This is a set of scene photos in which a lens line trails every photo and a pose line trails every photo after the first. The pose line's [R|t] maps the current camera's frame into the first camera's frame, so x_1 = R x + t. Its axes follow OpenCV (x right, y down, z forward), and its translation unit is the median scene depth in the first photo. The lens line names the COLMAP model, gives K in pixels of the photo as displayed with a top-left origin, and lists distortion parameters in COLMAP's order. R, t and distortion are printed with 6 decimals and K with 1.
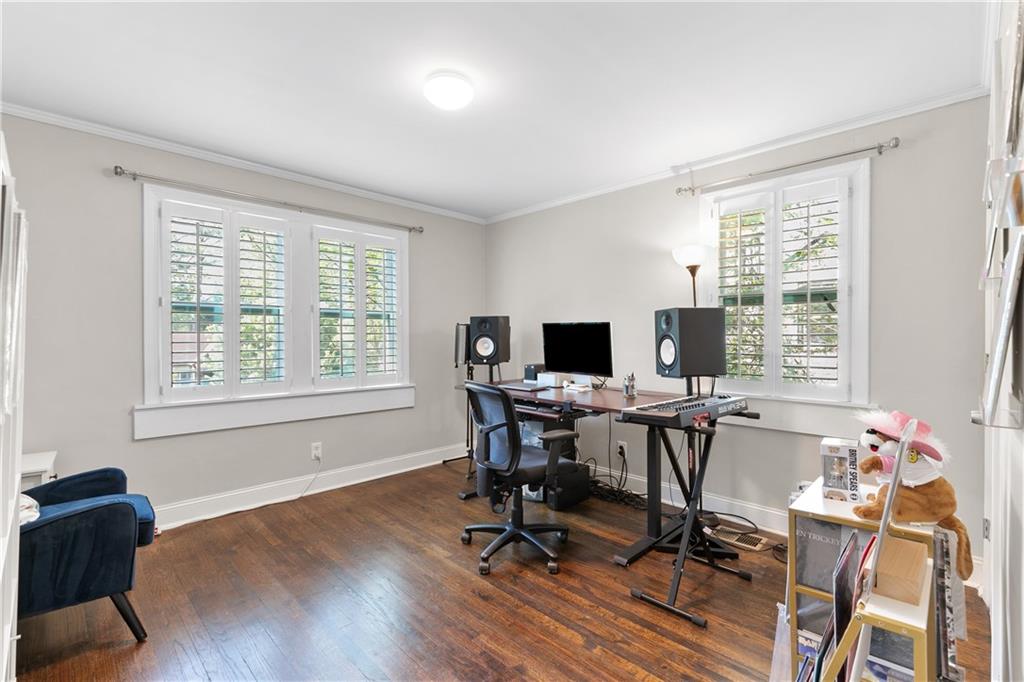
lens RADIAL K [[460.6, 0, 515.4], [0, 460.6, 337.7], [0, 0, 1]] dist [0.012190, -0.000085]
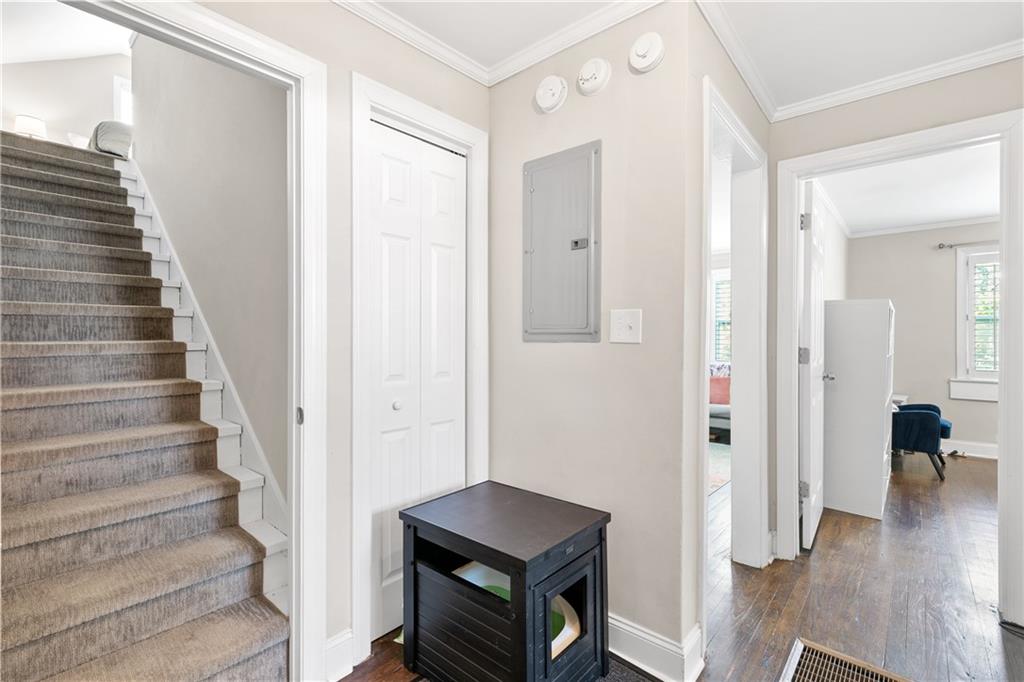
lens RADIAL K [[460.6, 0, 515.4], [0, 460.6, 337.7], [0, 0, 1]] dist [0.012190, -0.000085]
pose [[0.071707, 0.000910, -0.997425, 0.786471], [0.000493, 0.999999, 0.000948, -0.007883], [0.997426, -0.000559, 0.071706, -0.734660]]
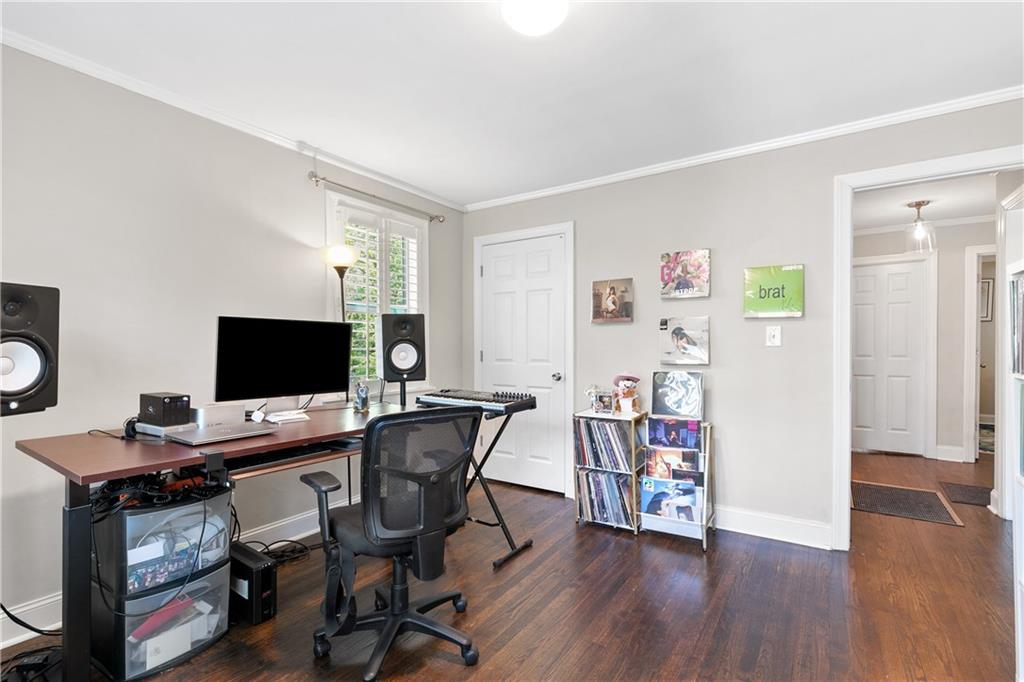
lens RADIAL K [[468.1, 0, 514.9], [0, 468.1, 348.0], [0, 0, 1]] dist [0.008807, -0.000300]
pose [[-0.197118, -0.008881, 0.980340, -0.838324], [-0.000894, 0.999960, 0.008879, 0.001930], [-0.980379, 0.000874, -0.197118, 1.113255]]
